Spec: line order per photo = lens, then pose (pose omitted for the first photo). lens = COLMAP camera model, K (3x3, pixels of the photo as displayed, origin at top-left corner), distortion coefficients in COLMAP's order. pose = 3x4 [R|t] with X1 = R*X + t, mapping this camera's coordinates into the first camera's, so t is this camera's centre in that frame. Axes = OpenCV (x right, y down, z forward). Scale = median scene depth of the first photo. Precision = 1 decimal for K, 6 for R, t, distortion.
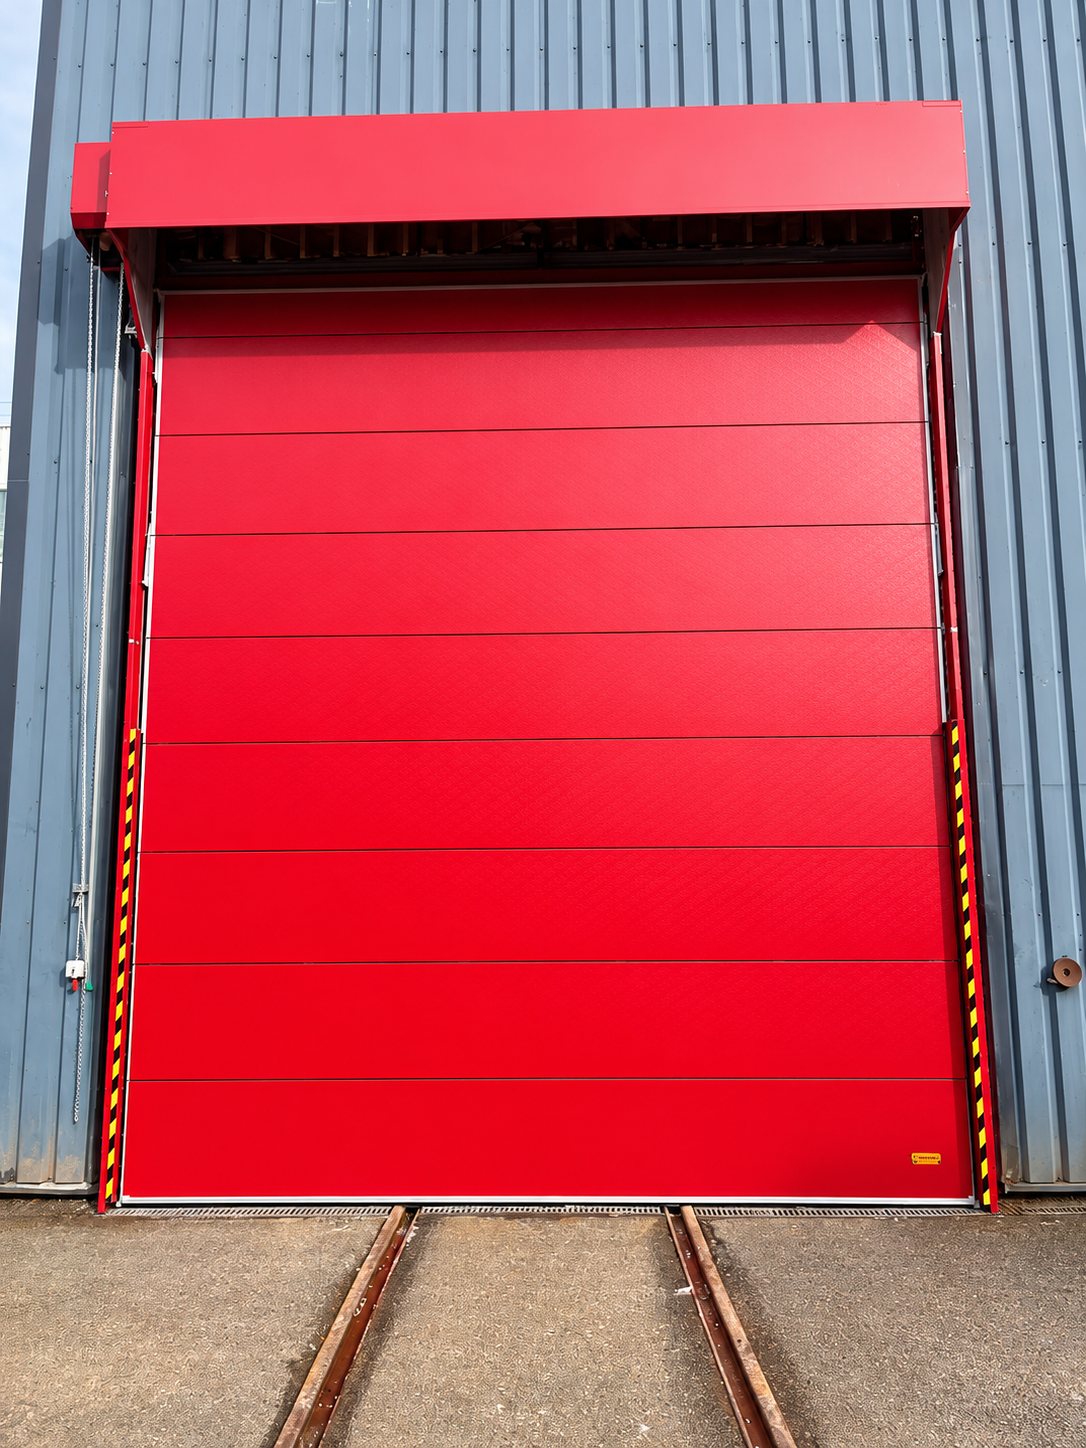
lens RADIAL K [[1091.5, 0, 542.9], [0, 1091.5, 730.4], [0, 0, 1]] dist [0.007172, -0.003776]
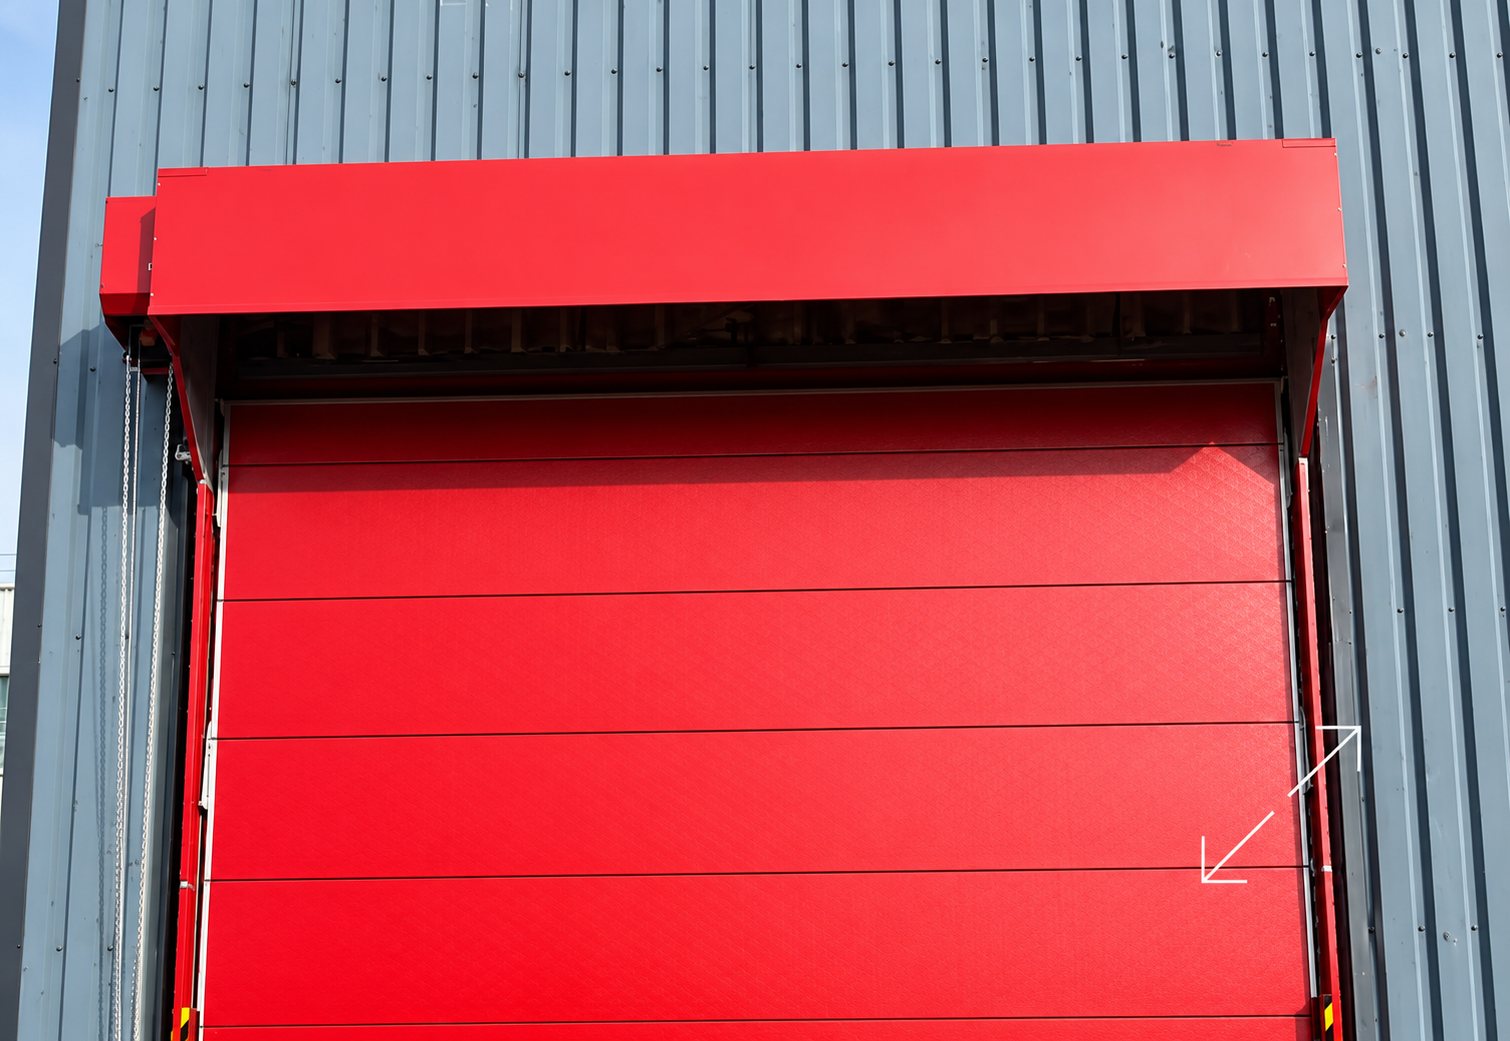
lens RADIAL K [[1441.3, 0, 750.9], [0, 1441.3, 519.7], [0, 0, 1]] dist [0.012942, 0.000000]
pose [[1.000000, -0.000323, -0.000255, -0.002564], [0.000323, 1.000000, -0.000306, -0.323450], [0.000255, 0.000306, 1.000000, 0.048400]]
